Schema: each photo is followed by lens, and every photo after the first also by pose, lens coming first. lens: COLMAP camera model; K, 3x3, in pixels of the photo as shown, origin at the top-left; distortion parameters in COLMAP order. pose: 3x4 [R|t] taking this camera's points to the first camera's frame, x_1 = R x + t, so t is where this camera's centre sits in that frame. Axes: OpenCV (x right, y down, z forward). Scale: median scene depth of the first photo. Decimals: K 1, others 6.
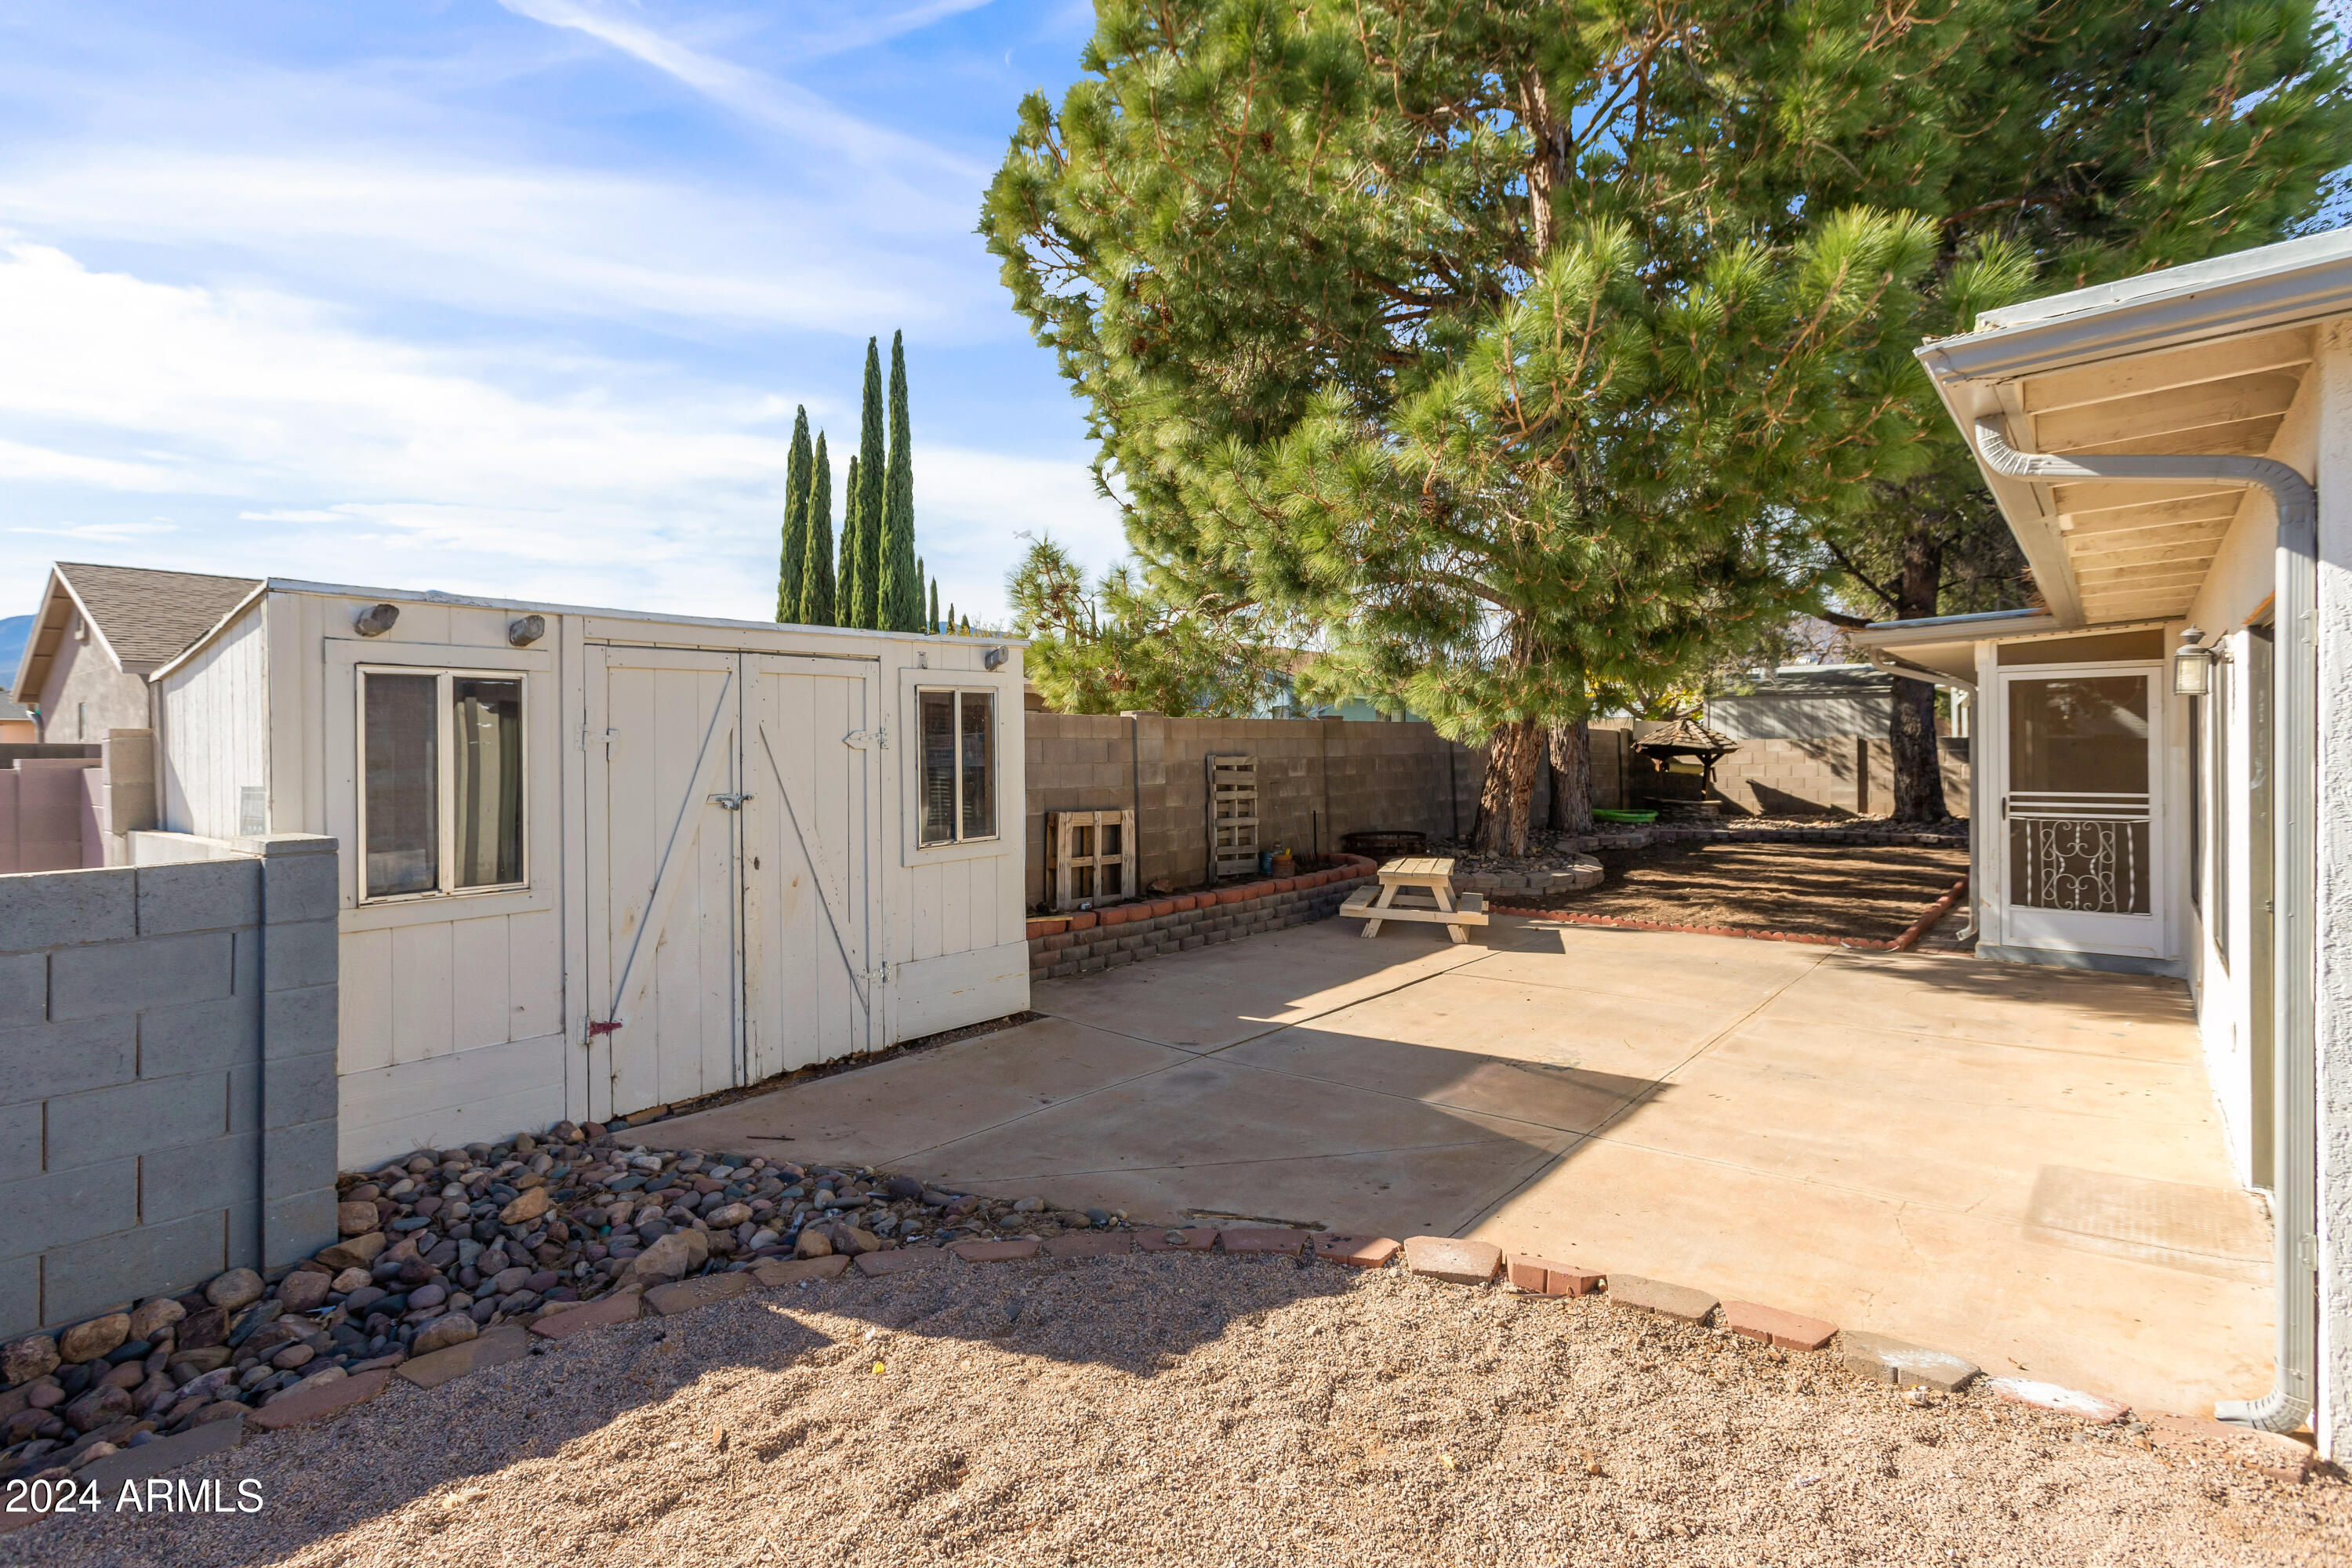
lens RADIAL K [[1142.4, 0, 1154.2], [0, 1142.4, 768.3], [0, 0, 1]] dist [0.005685, 0.000389]
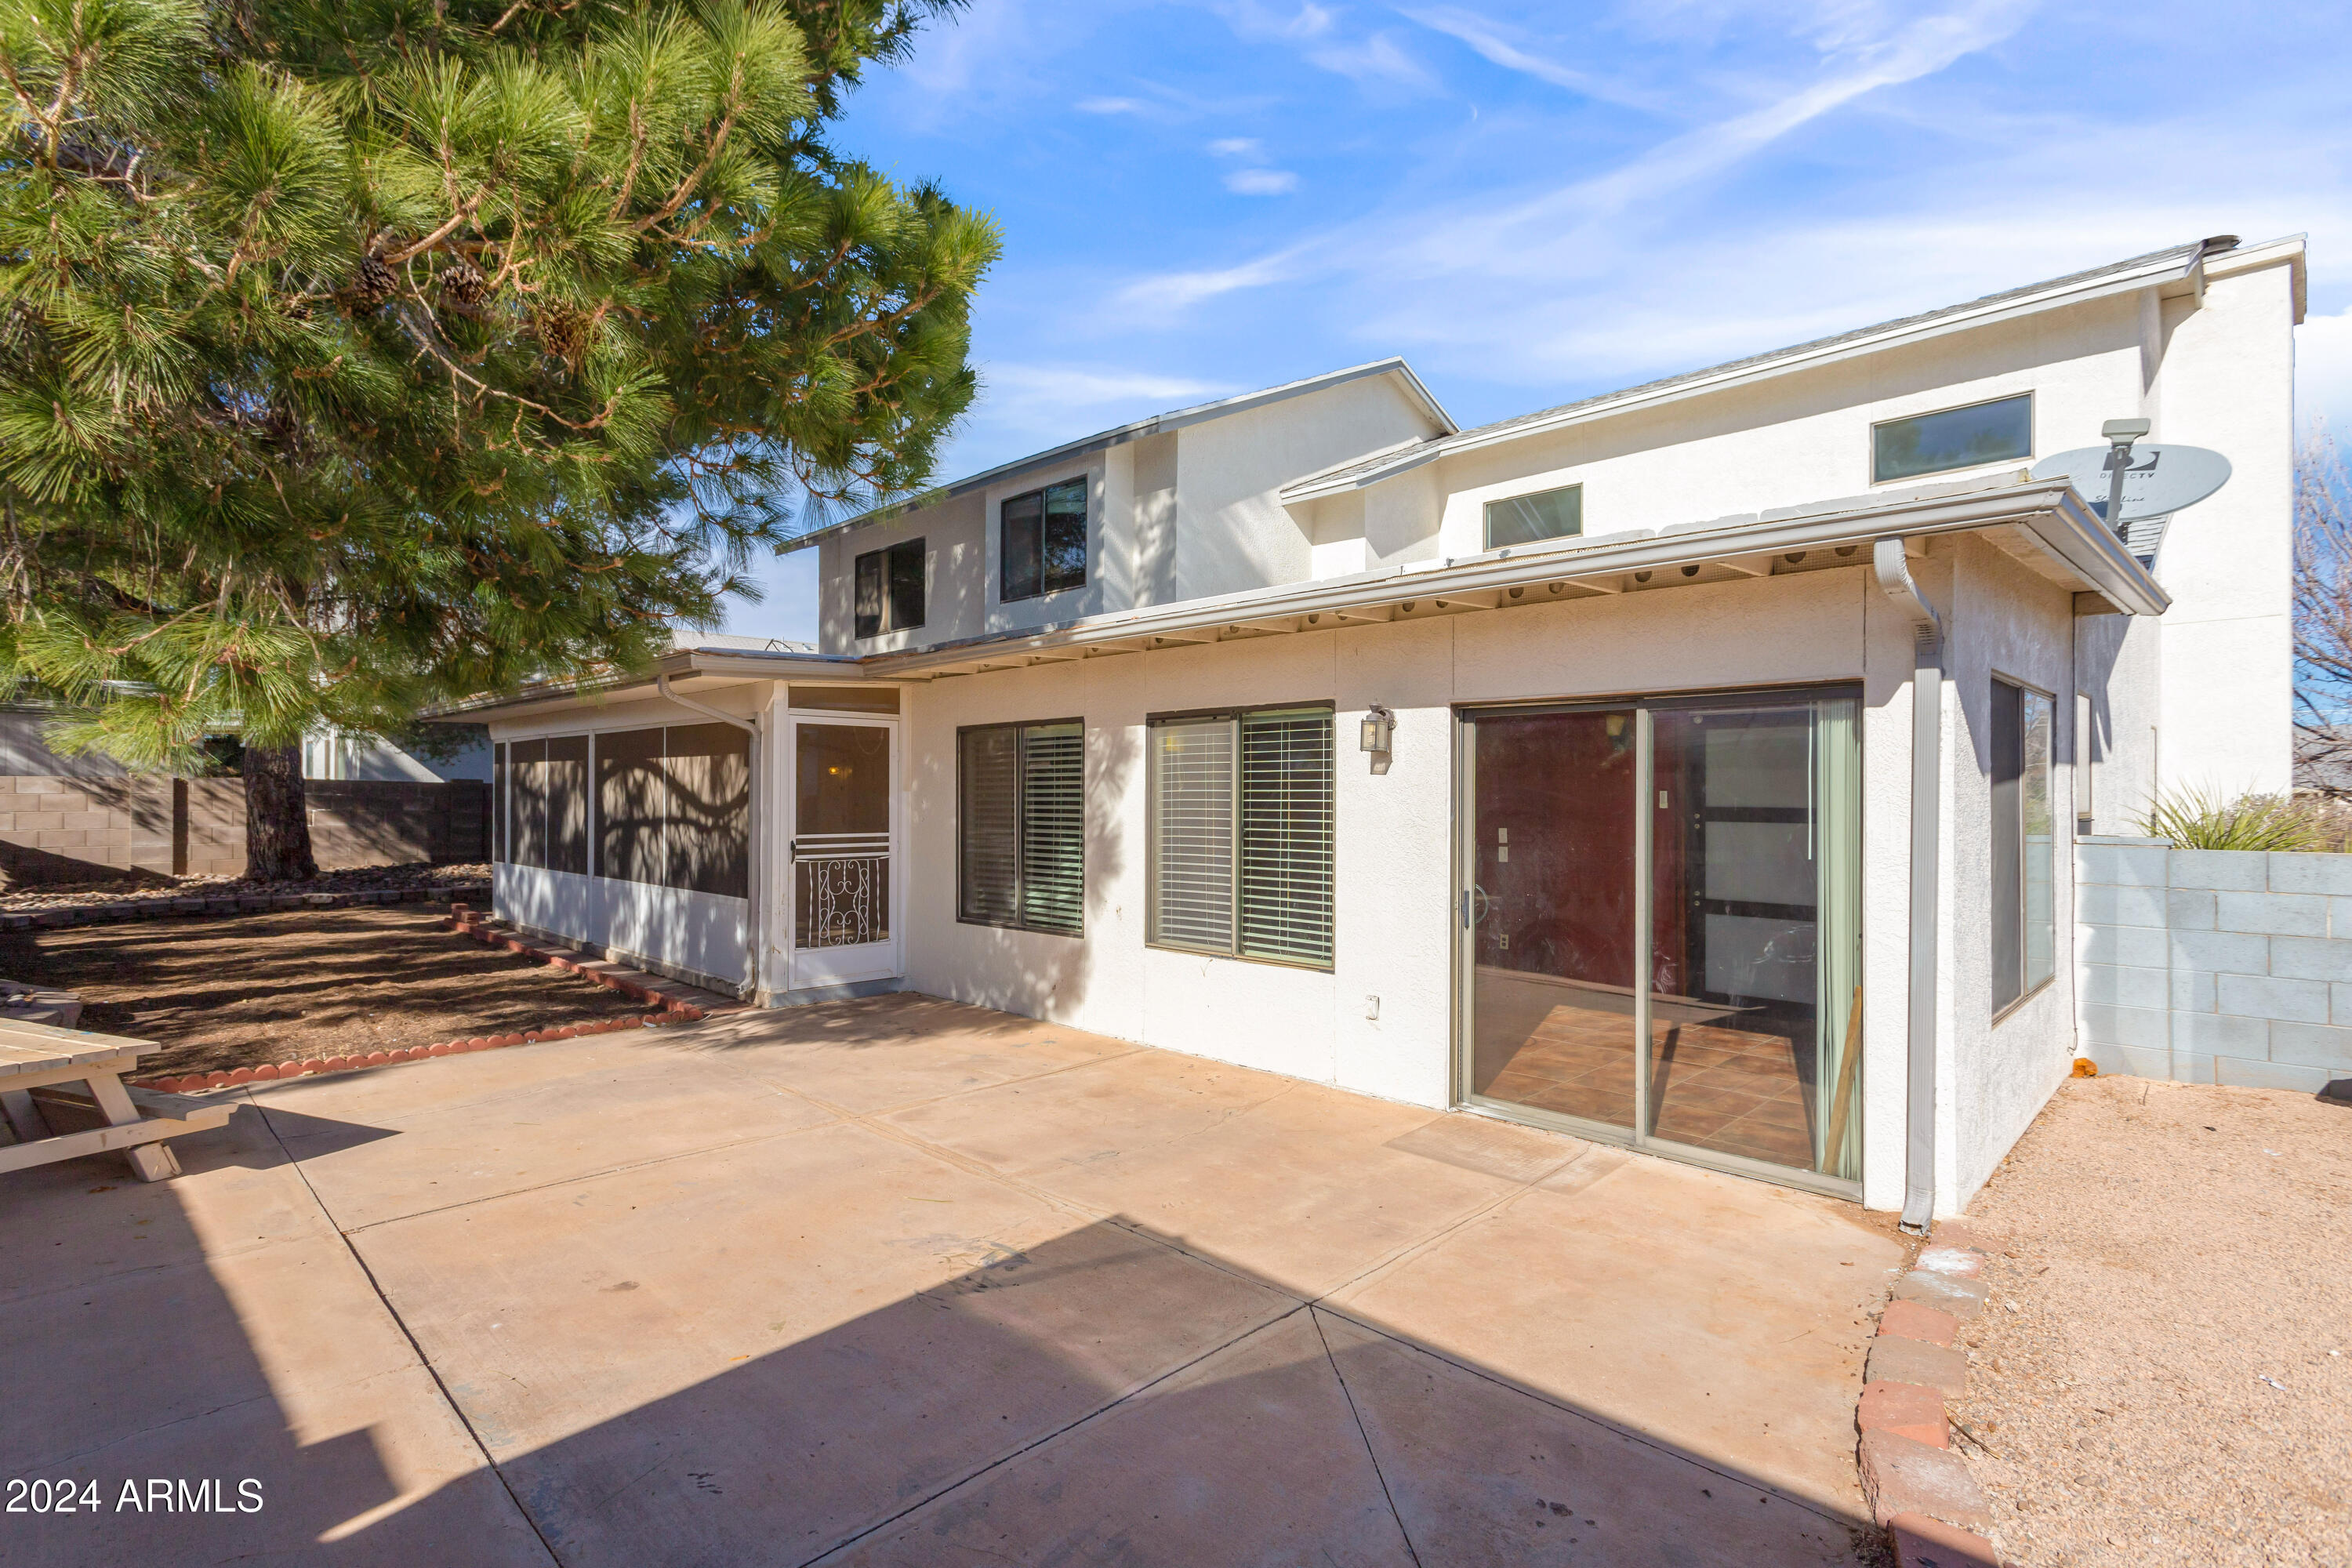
lens RADIAL K [[1142.4, 0, 1173.9], [0, 1142.4, 781.8], [0, 0, 1]] dist [0.005685, 0.000389]
pose [[0.079103, 0.016054, 0.996737, -0.224791], [0.012253, 0.999779, -0.017075, -0.004621], [-0.996791, 0.013564, 0.078889, 0.611712]]
